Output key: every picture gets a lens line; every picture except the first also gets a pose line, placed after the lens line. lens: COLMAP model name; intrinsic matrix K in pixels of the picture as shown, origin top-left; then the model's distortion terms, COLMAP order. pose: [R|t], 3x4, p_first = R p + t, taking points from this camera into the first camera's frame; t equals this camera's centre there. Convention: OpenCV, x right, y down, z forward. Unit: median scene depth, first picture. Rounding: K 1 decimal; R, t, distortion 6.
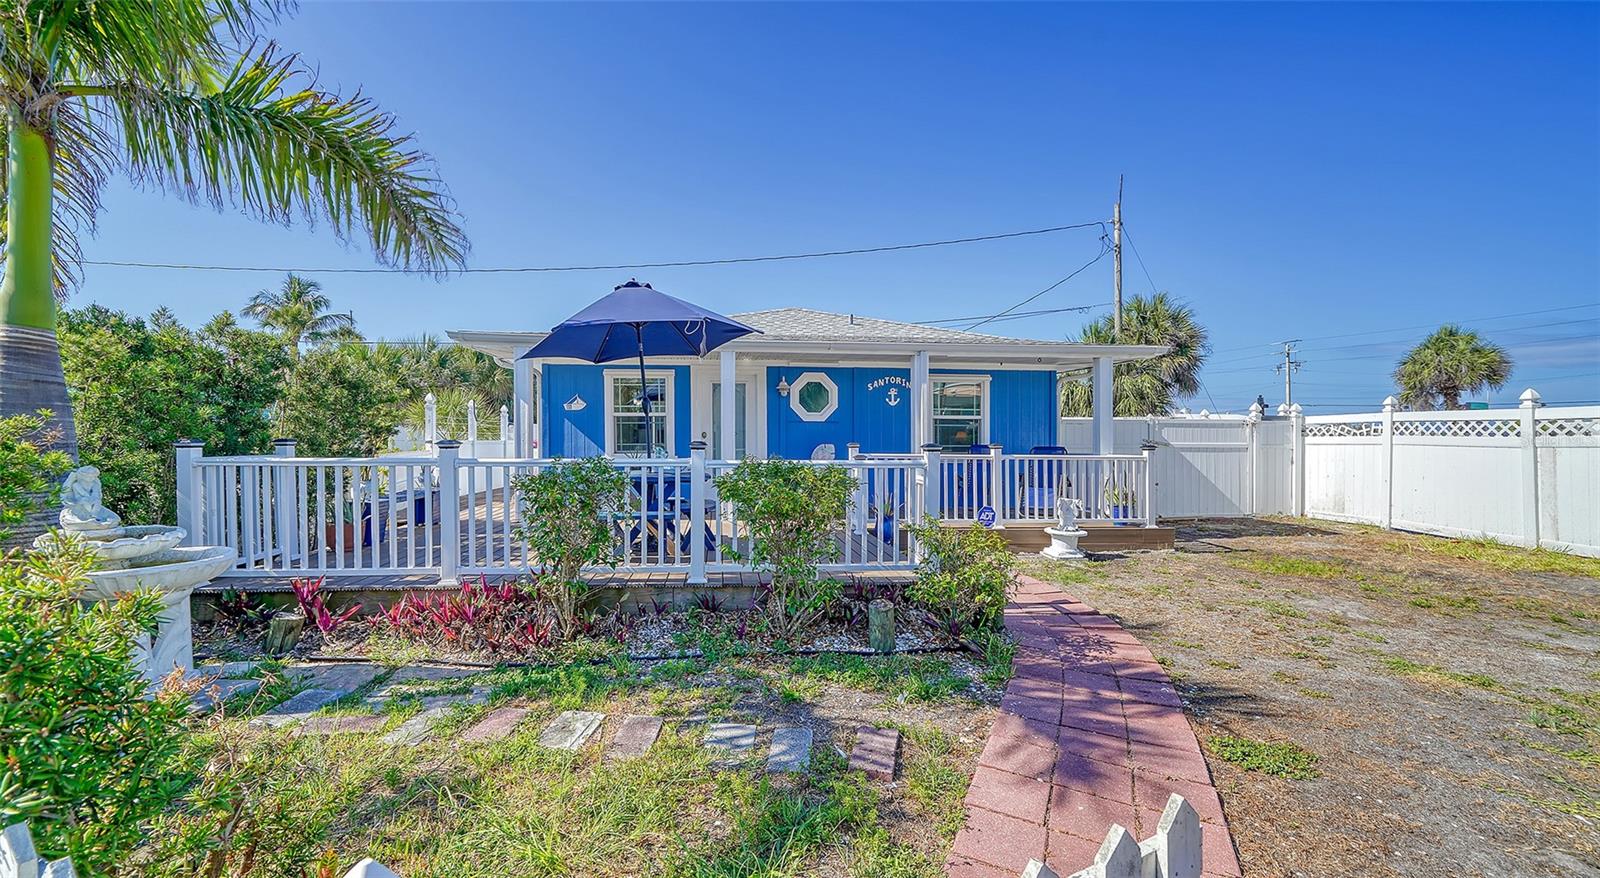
lens RADIAL K [[632.0, 0, 789.8], [0, 632.0, 445.7], [0, 0, 1]] dist [0.010493, 0.000149]
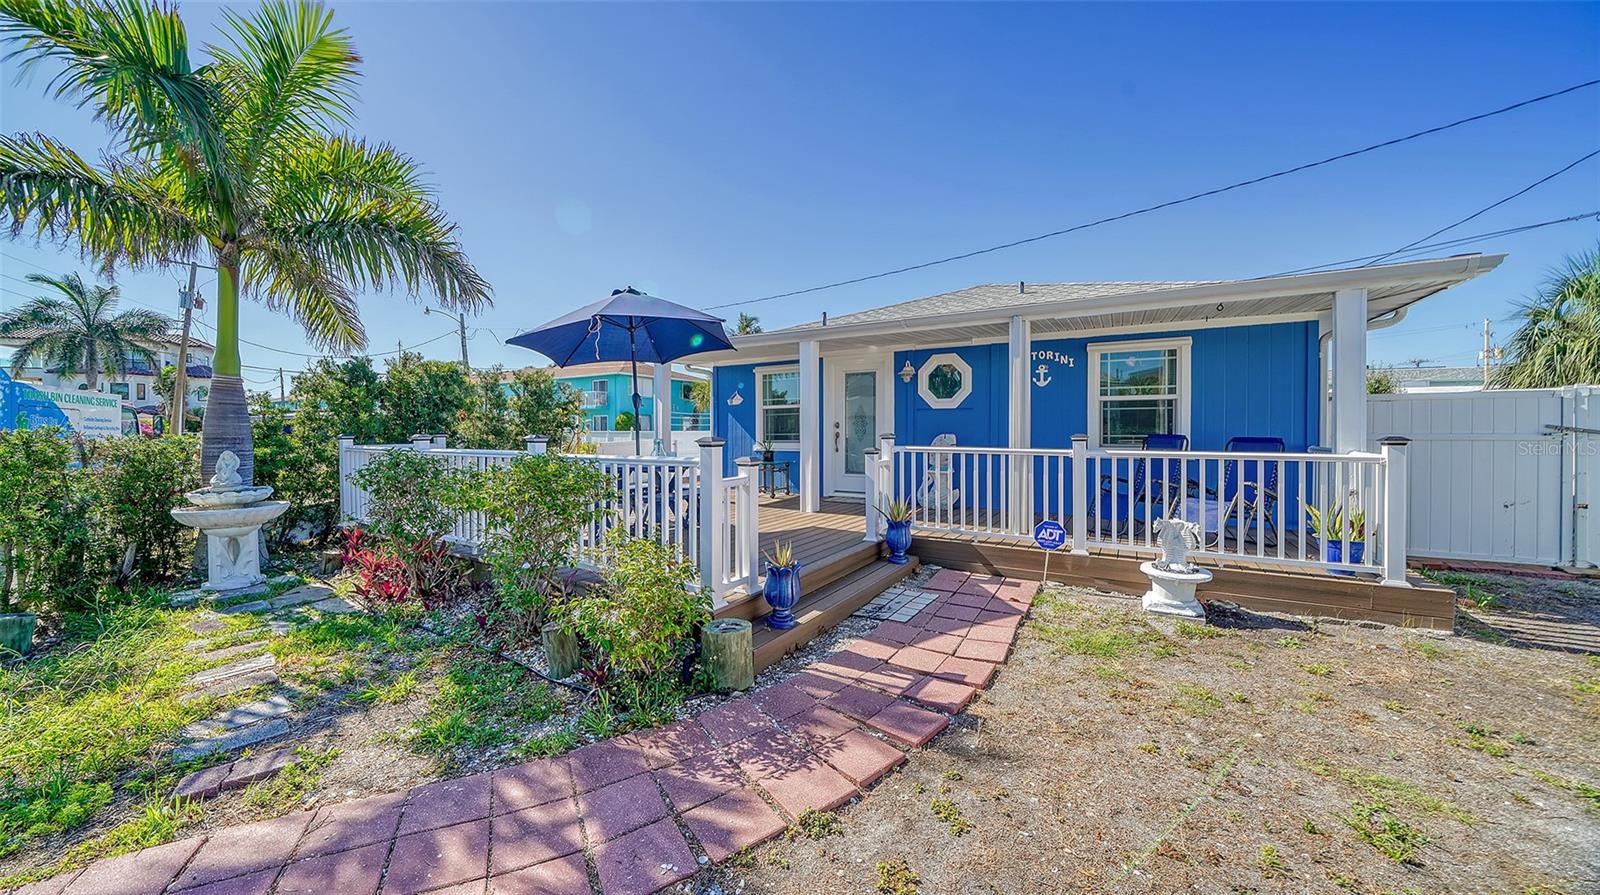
lens RADIAL K [[559.8, 0, 767.9], [0, 559.8, 431.0], [0, 0, 1]] dist [-0.001278, -0.001274]
pose [[0.793349, -0.003468, -0.608757, 0.404325], [-0.001027, 0.999975, -0.007035, -0.001338], [0.608766, 0.006206, 0.793325, 0.274042]]
